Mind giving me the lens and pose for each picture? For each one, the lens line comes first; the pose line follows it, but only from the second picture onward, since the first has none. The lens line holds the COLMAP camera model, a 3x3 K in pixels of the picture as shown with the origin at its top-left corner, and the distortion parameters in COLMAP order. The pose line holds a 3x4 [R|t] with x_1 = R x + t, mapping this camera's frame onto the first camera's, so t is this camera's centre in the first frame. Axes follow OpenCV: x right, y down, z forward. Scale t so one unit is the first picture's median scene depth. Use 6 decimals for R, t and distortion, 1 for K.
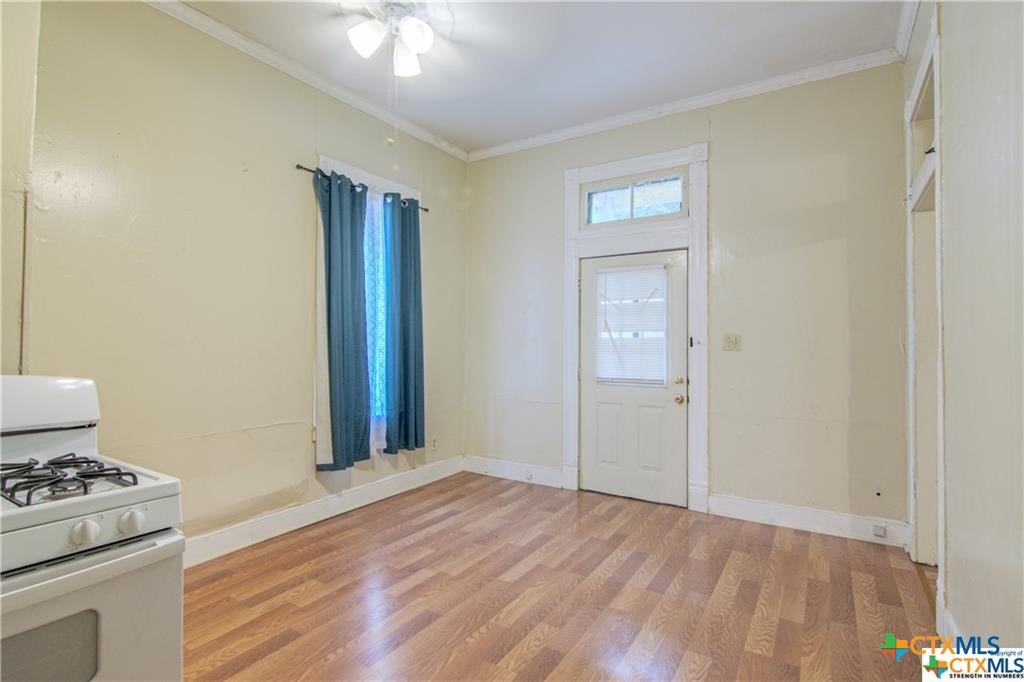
lens RADIAL K [[487.2, 0, 515.0], [0, 487.2, 333.5], [0, 0, 1]] dist [0.001363, -0.000152]
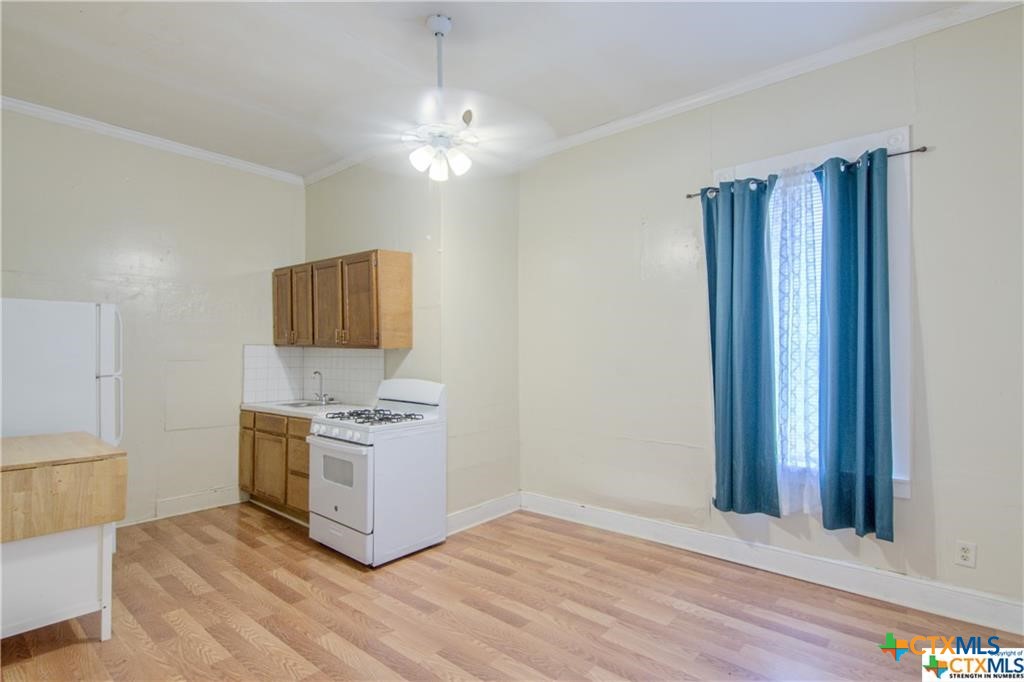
lens RADIAL K [[505.9, 0, 516.7], [0, 505.9, 347.6], [0, 0, 1]] dist [0.001997, 0.000252]
pose [[-0.130957, -0.008941, -0.991348, 0.670694], [0.021446, 0.999700, -0.011850, -0.021738], [0.991156, -0.022812, -0.130726, 0.798428]]
